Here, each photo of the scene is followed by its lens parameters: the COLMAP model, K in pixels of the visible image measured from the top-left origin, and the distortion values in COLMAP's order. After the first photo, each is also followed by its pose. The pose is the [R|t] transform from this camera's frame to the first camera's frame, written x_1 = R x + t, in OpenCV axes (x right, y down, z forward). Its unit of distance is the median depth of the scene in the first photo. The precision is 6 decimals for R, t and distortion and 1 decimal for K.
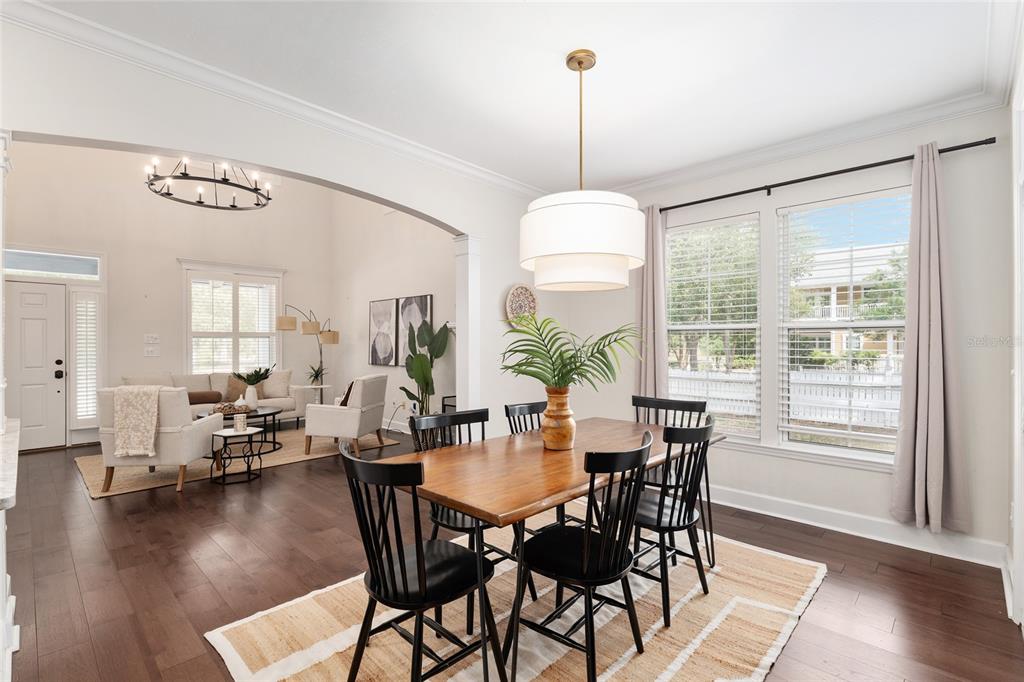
lens RADIAL K [[466.7, 0, 513.0], [0, 466.7, 342.3], [0, 0, 1]] dist [0.002570, 0.000350]
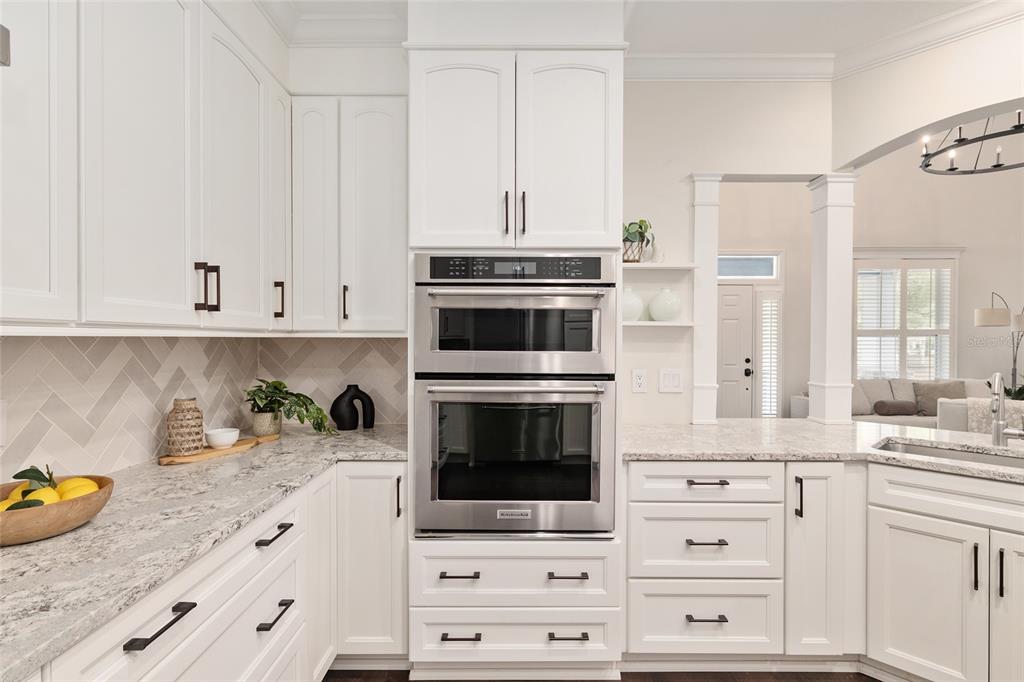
lens RADIAL K [[493.8, 0, 509.1], [0, 493.8, 342.7], [0, 0, 1]] dist [0.006084, -0.001138]
pose [[0.688588, 0.010024, -0.725084, -0.518809], [-0.000518, 0.999911, 0.013331, -0.011281], [0.725153, -0.008804, 0.688532, -0.131103]]
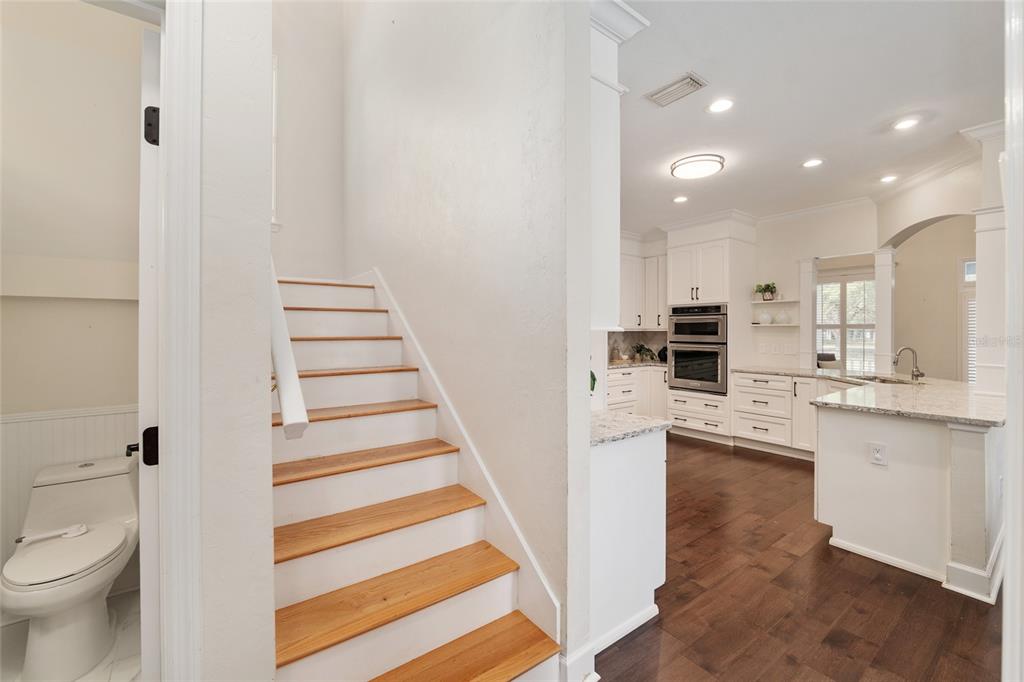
lens RADIAL K [[422.1, 0, 510.3], [0, 422.1, 335.2], [0, 0, 1]] dist [-0.008261, 0.000531]
pose [[-0.174359, 0.012060, -0.984608, 1.289776], [0.004987, 0.999923, 0.011364, -0.017503], [0.984670, -0.002929, -0.174405, -0.158082]]
